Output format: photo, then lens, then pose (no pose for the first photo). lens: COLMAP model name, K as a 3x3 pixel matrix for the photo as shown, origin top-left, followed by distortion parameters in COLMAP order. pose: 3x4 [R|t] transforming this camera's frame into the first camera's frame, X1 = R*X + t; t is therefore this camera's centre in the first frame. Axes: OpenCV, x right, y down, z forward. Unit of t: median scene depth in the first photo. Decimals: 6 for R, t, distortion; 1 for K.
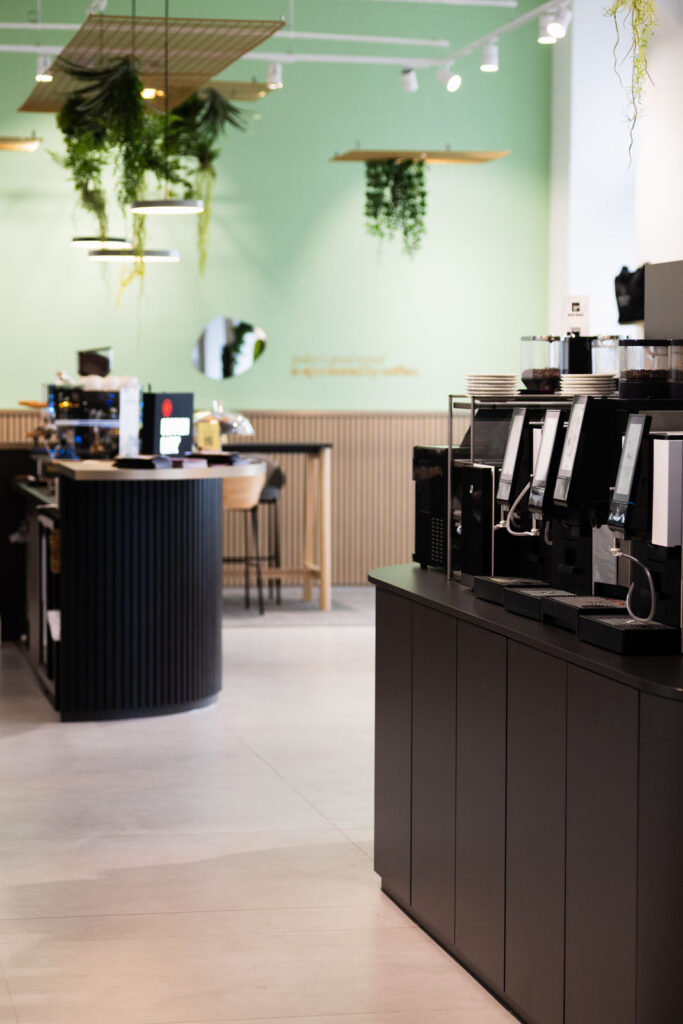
lens RADIAL K [[2607.6, 0, 341.5], [0, 2607.6, 512.0], [0, 0, 1]] dist [0.014147, -0.302436]
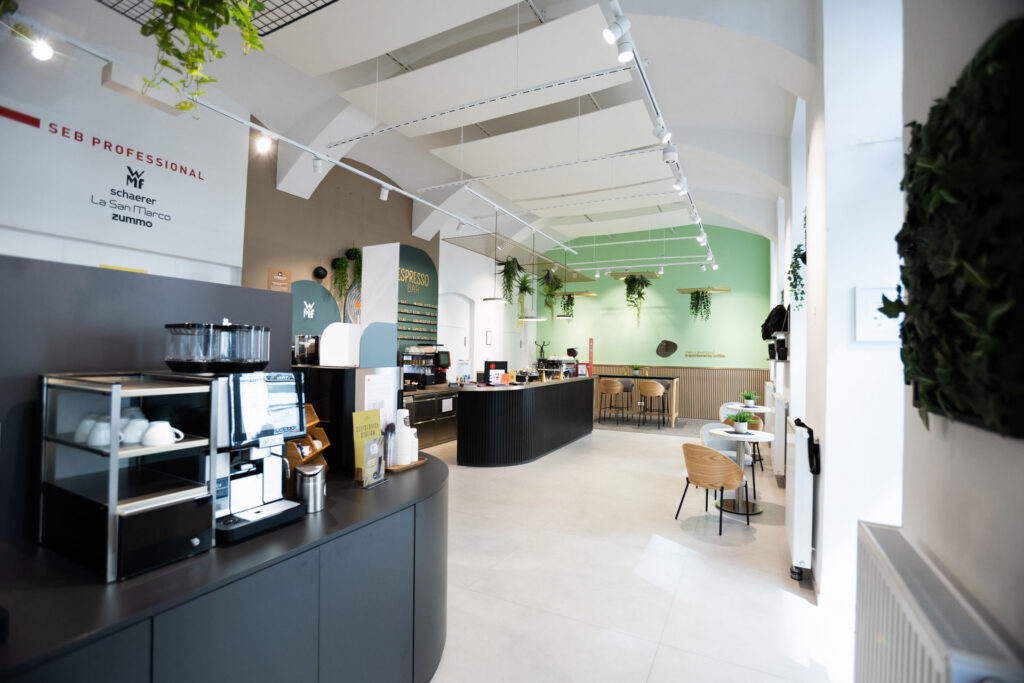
lens RADIAL K [[474.9, 0, 512.0], [0, 474.9, 341.5], [0, 0, 1]] dist [-0.049002, 0.000245]
pose [[0.793104, -0.004618, -0.609069, 0.199791], [-0.044420, 0.996870, -0.065401, -0.023173], [0.607464, 0.078925, 0.790416, 0.394232]]
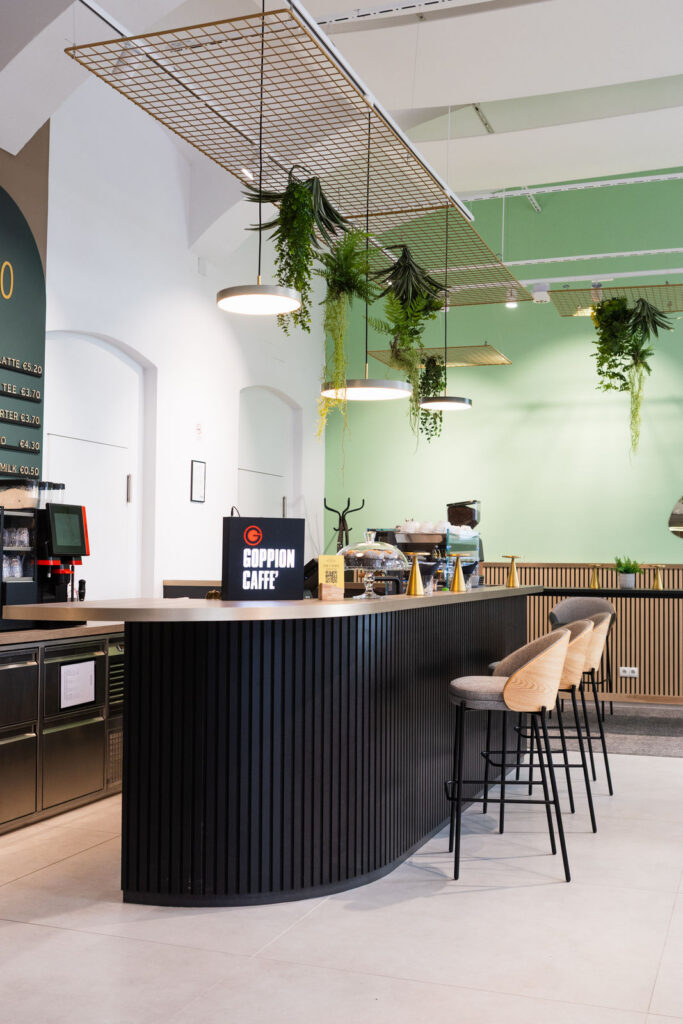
lens RADIAL K [[1129.5, 0, 341.5], [0, 1129.5, 512.0], [0, 0, 1]] dist [-0.012518, -0.004047]
pose [[0.855131, -0.019285, -0.518053, 0.101504], [-0.031902, 0.995456, -0.089715, -0.010920], [0.517429, 0.093245, 0.850631, 0.484639]]
